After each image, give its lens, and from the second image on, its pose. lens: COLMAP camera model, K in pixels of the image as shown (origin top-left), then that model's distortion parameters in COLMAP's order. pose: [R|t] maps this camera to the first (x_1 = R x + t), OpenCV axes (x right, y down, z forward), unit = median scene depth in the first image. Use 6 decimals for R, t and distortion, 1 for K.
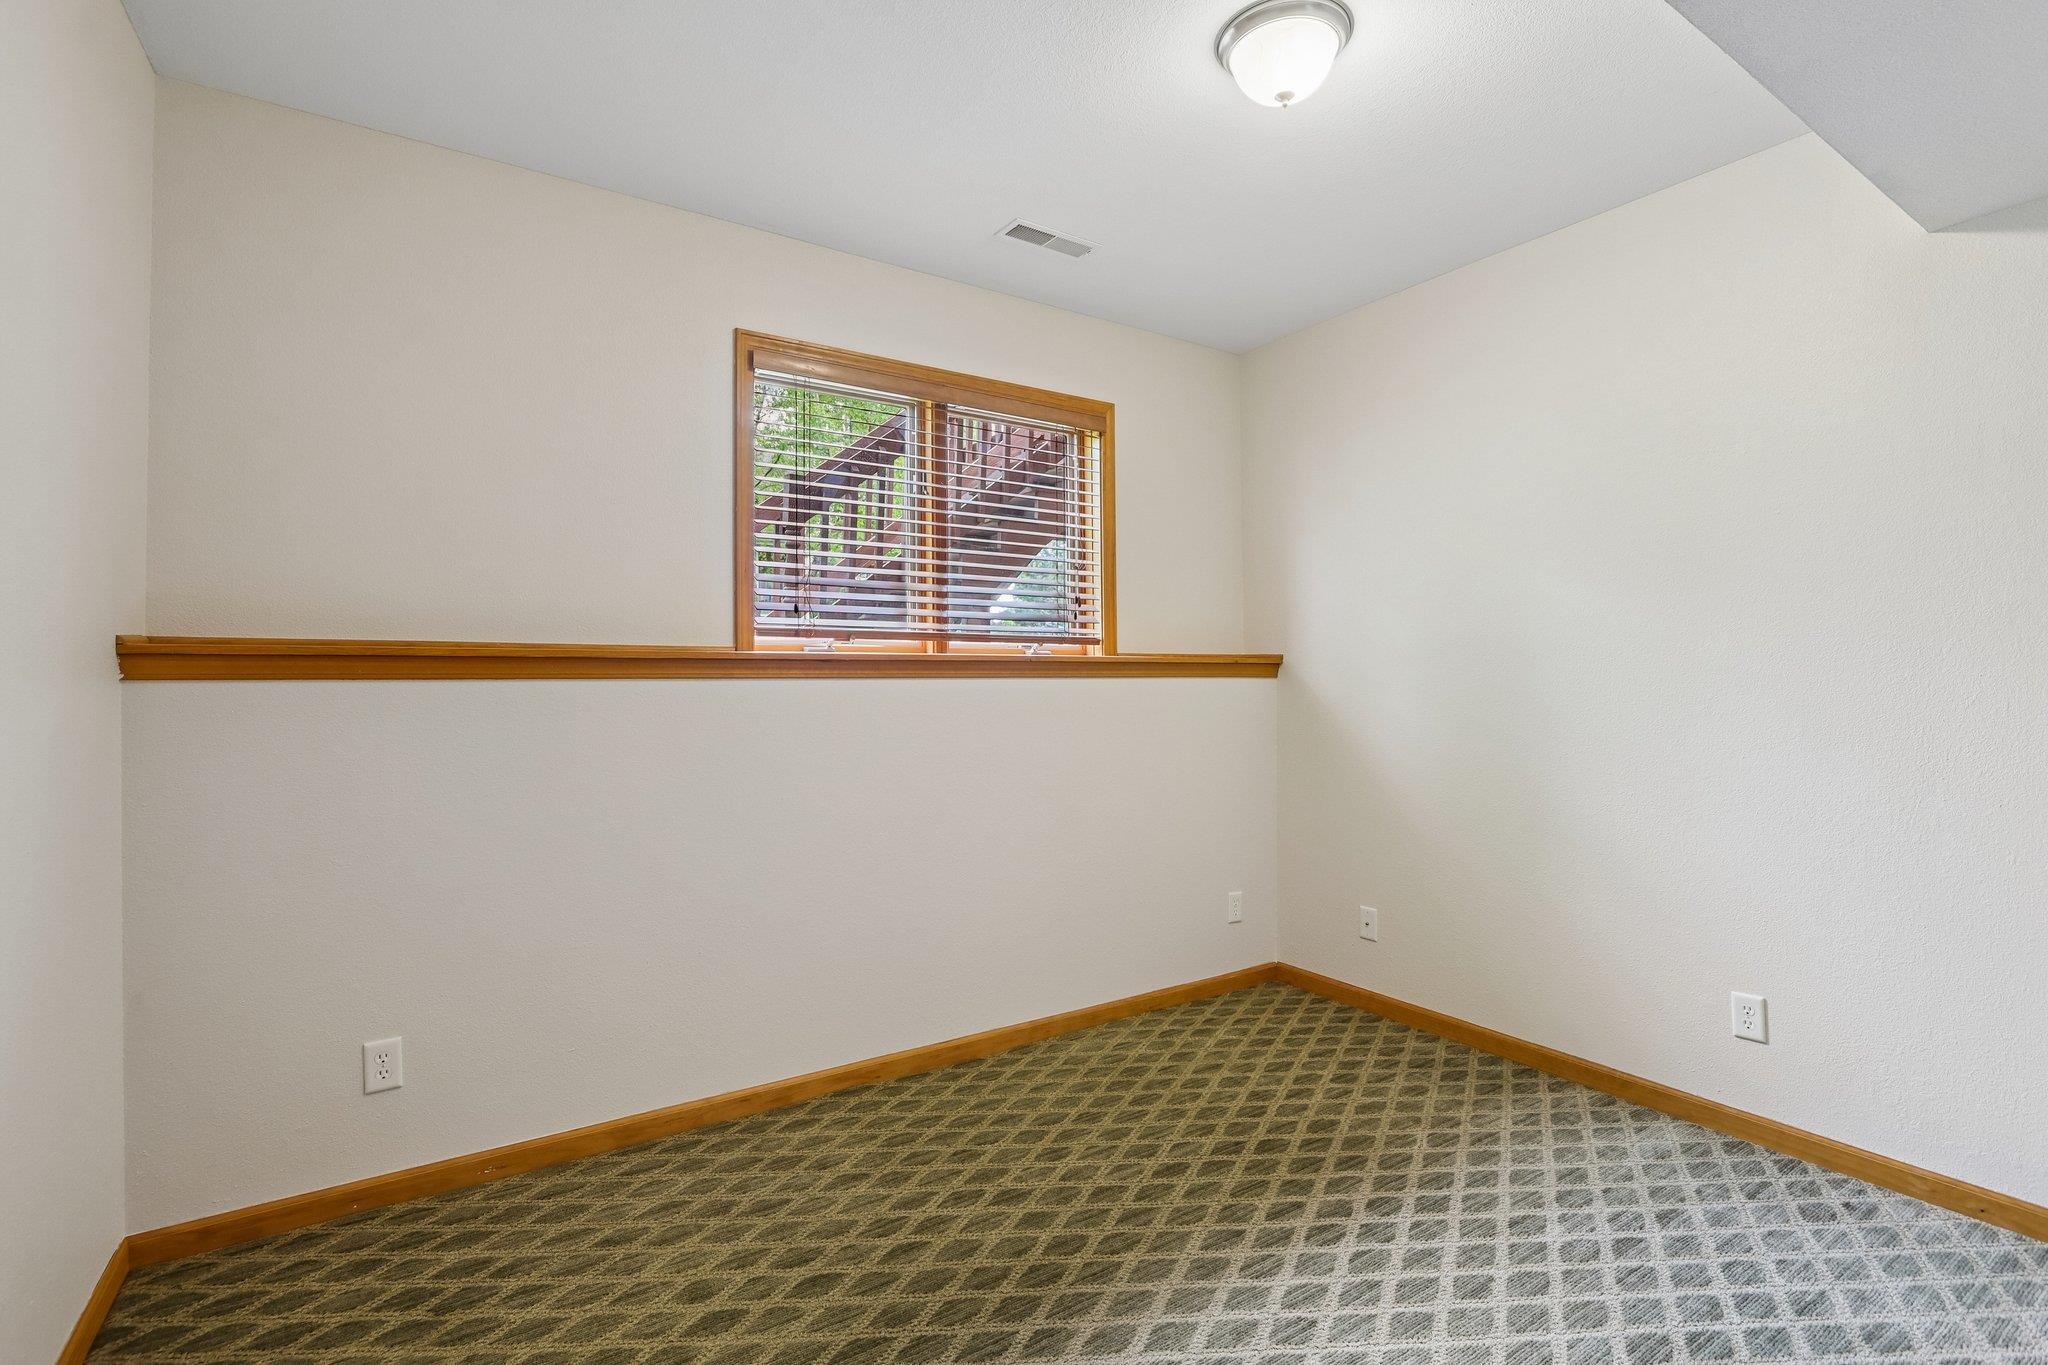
lens RADIAL K [[948.7, 0, 1026.2], [0, 948.7, 671.5], [0, 0, 1]] dist [-0.012788, 0.001200]
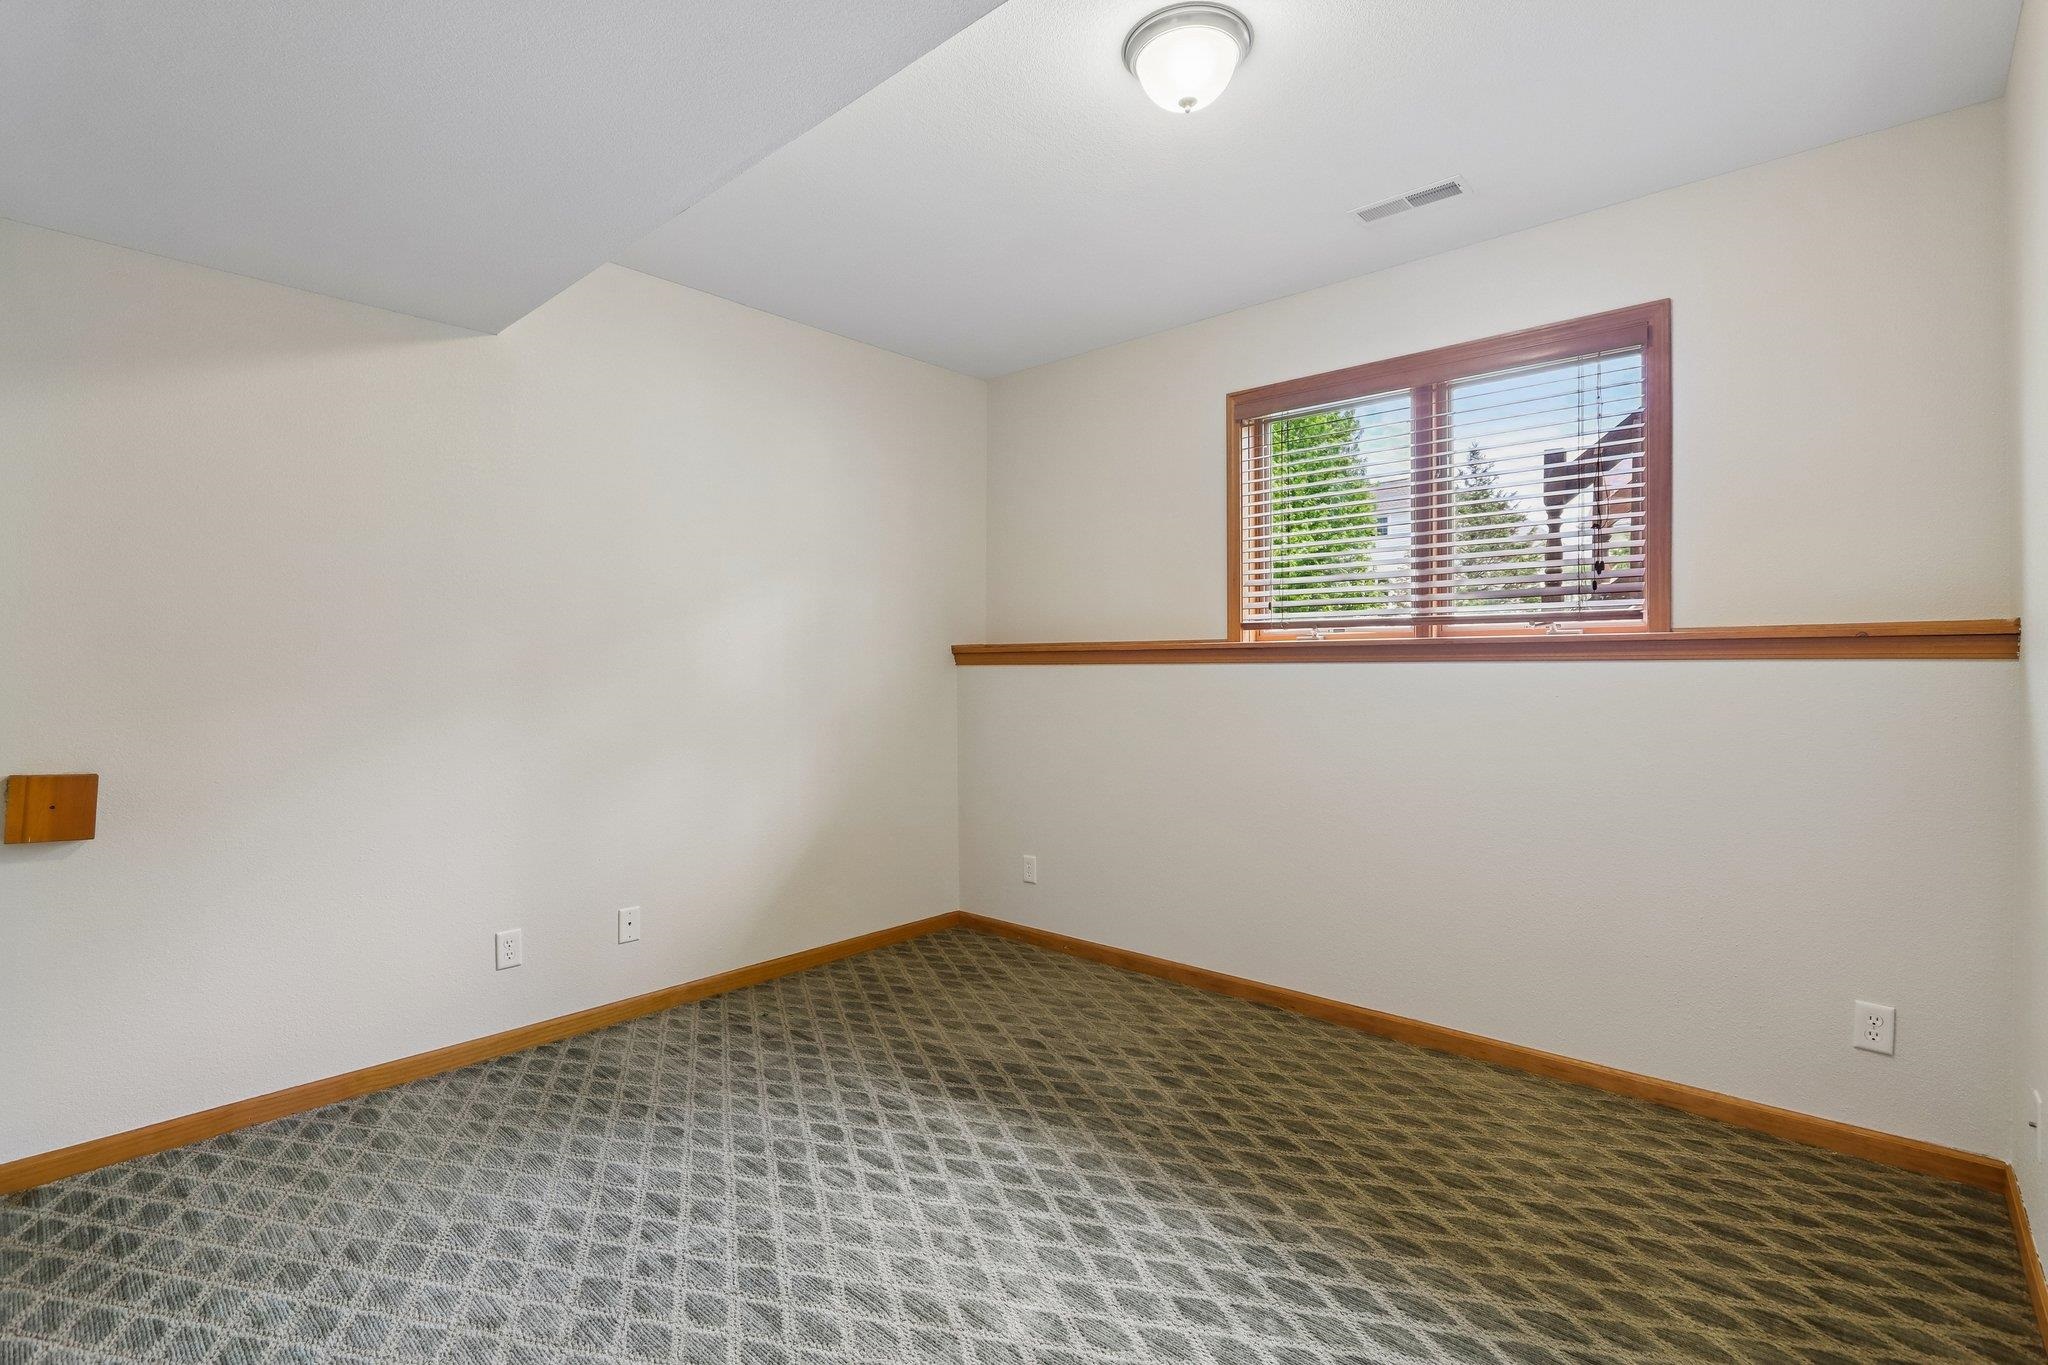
lens RADIAL K [[948.7, 0, 1026.2], [0, 948.7, 671.5], [0, 0, 1]] dist [-0.012788, 0.001200]
pose [[0.248679, 0.003850, -0.968578, 0.917204], [0.006593, 0.999962, 0.005668, 0.009627], [0.968564, -0.007795, 0.248644, 0.416722]]
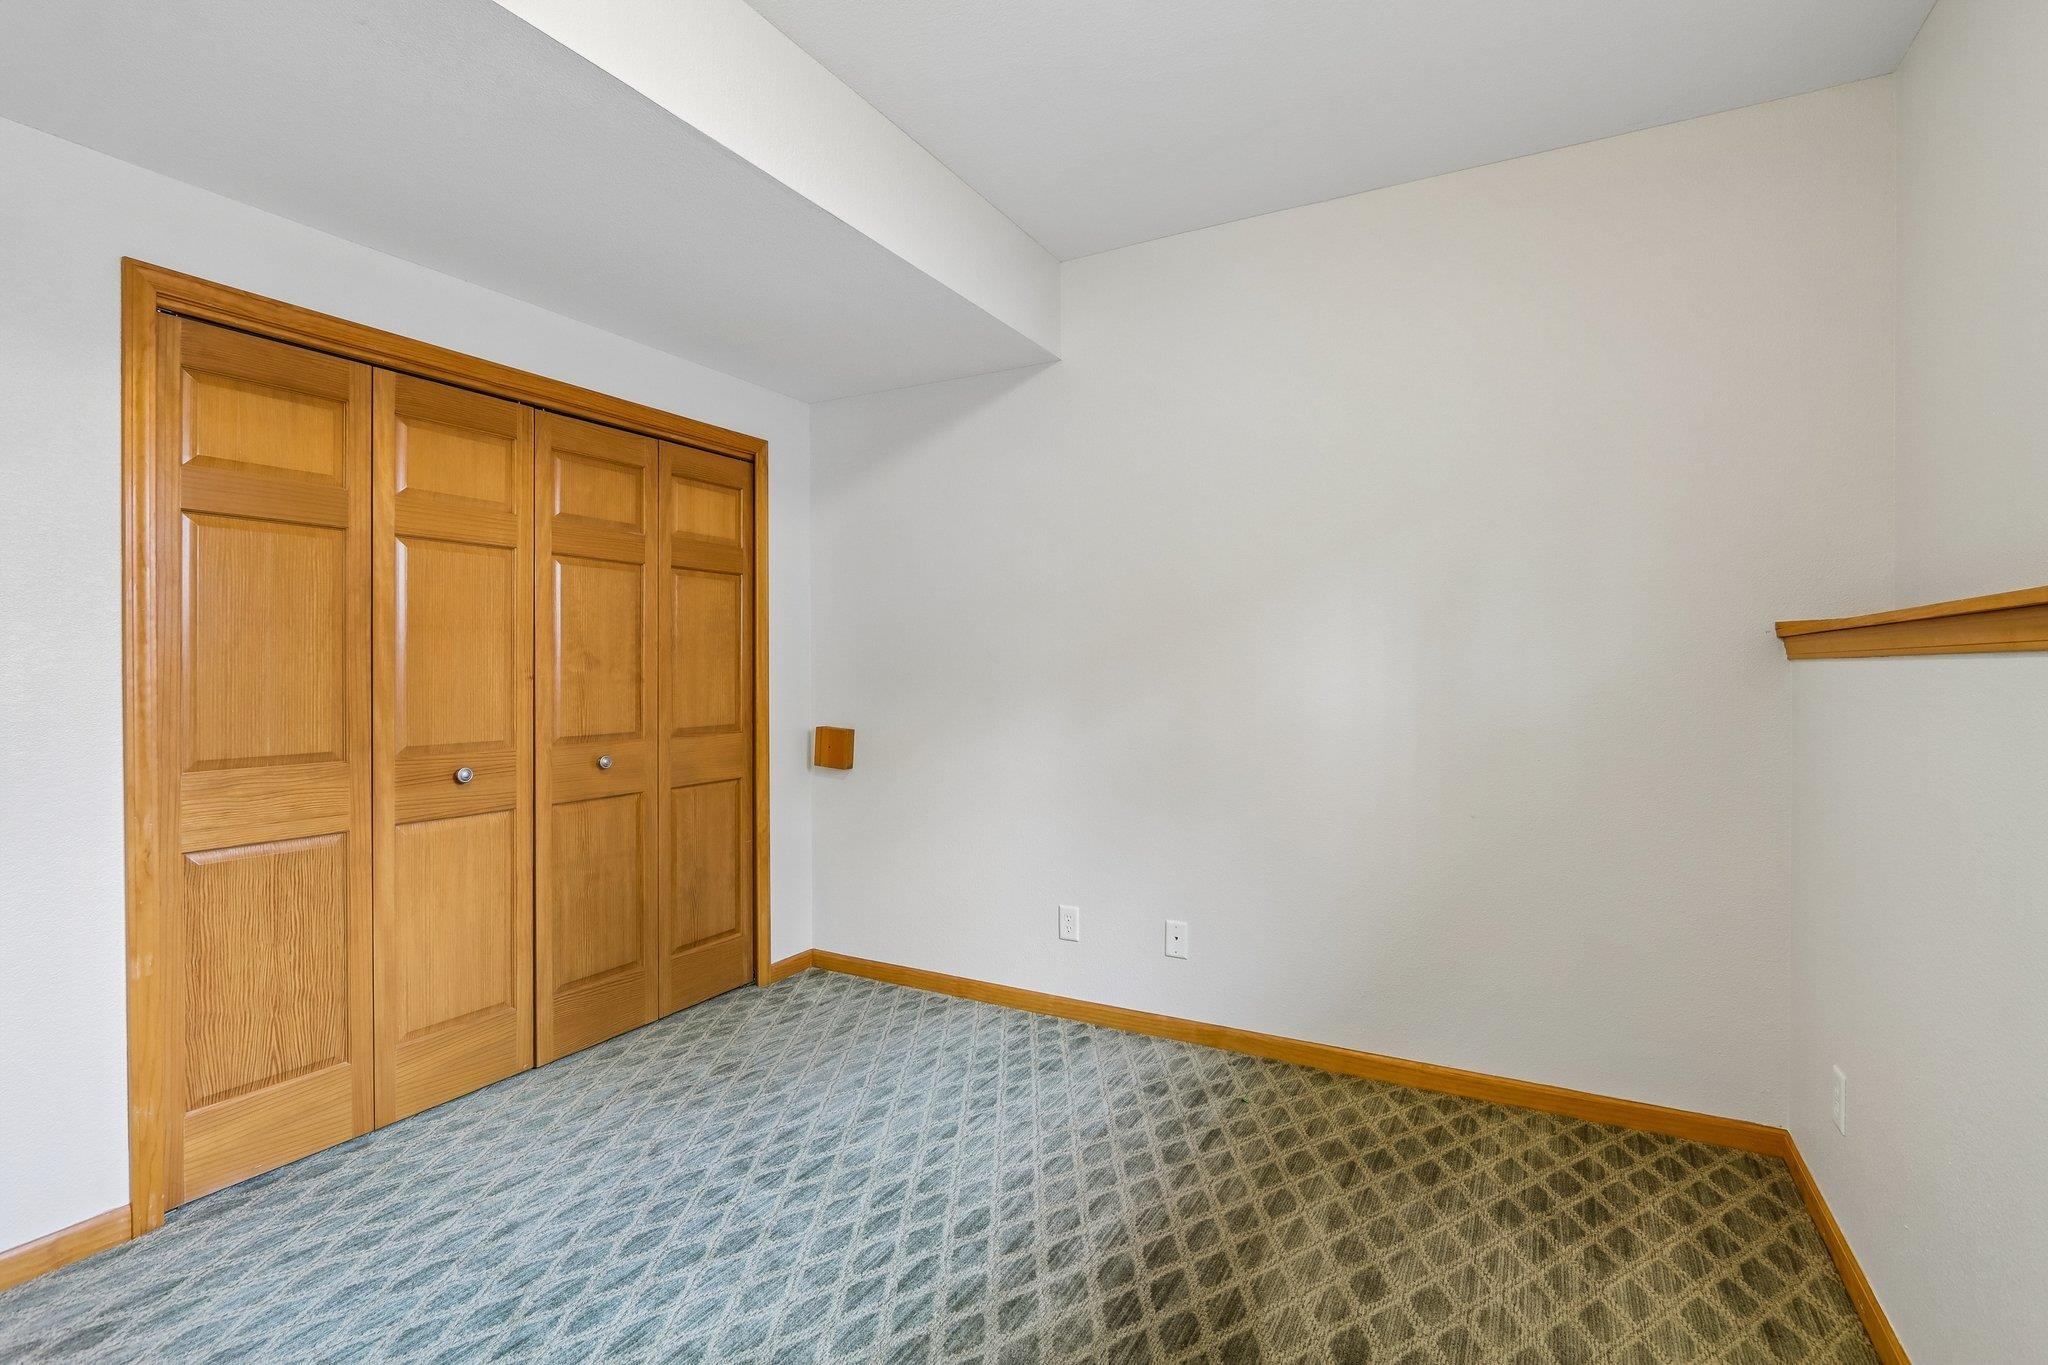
lens RADIAL K [[948.7, 0, 1026.2], [0, 948.7, 671.5], [0, 0, 1]] dist [-0.012788, 0.001200]
pose [[-0.888867, 0.002859, -0.458156, 0.304625], [0.001480, 0.999993, 0.003370, 0.014197], [0.458163, 0.002317, -0.888865, 1.134415]]
